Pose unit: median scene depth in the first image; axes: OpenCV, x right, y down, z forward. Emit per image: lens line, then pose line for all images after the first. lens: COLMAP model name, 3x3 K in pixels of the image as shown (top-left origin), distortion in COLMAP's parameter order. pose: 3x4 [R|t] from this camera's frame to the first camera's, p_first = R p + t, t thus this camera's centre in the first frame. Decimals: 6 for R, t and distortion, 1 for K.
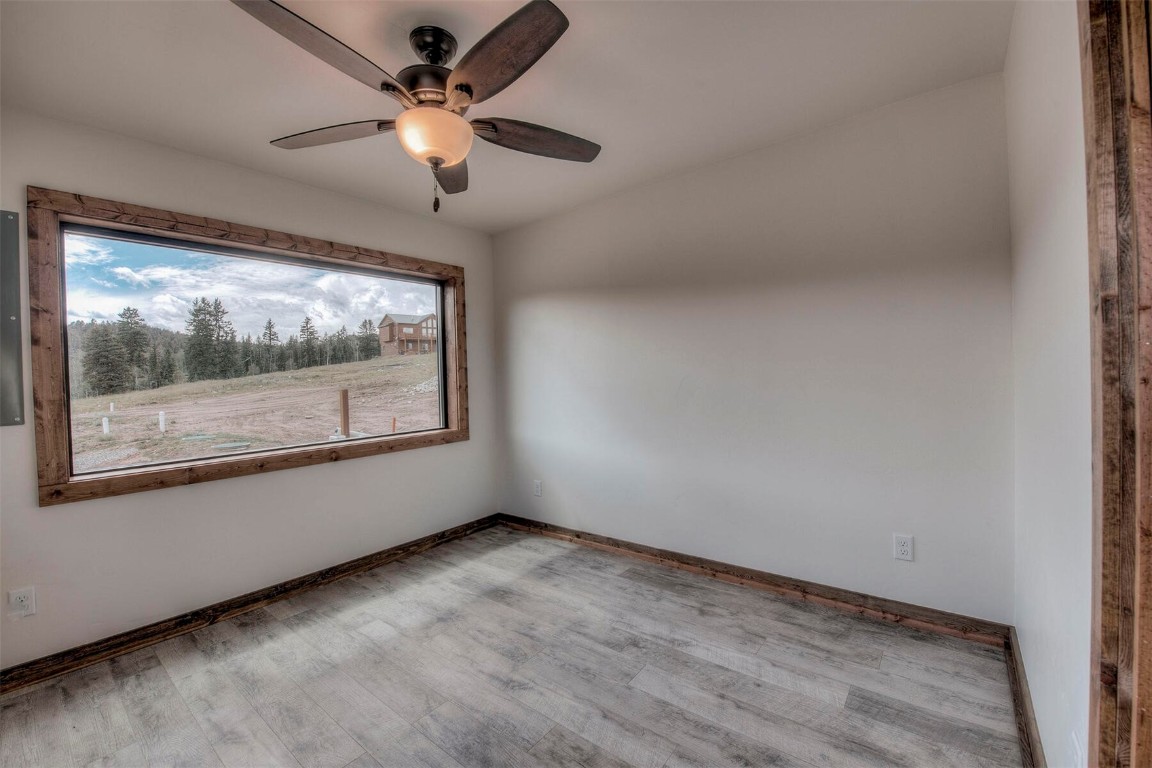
lens RADIAL K [[469.0, 0, 576.0], [0, 469.0, 384.0], [0, 0, 1]] dist [-0.024222, -0.000527]
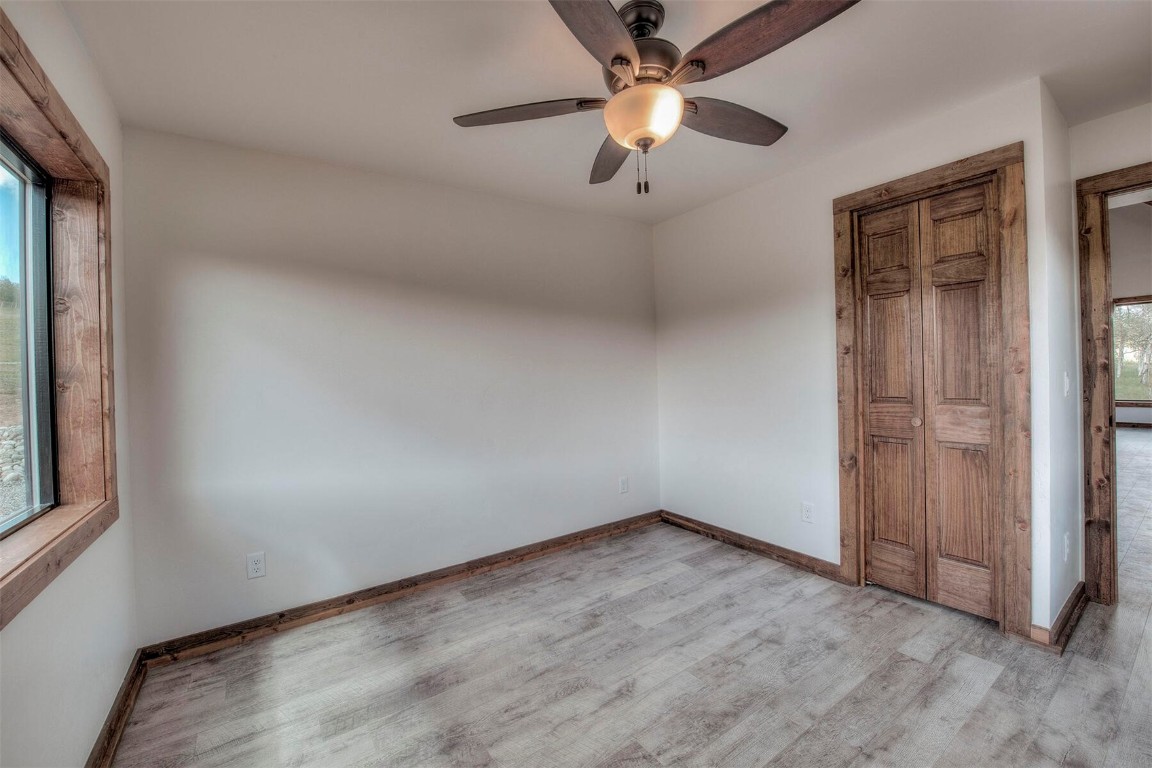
lens RADIAL K [[469.0, 0, 576.0], [0, 469.0, 384.0], [0, 0, 1]] dist [-0.024222, -0.000527]
pose [[0.288334, -0.000092, 0.957530, -0.826957], [0.048260, 0.998730, -0.014436, 0.013123], [-0.956313, 0.050373, 0.287973, 0.595641]]
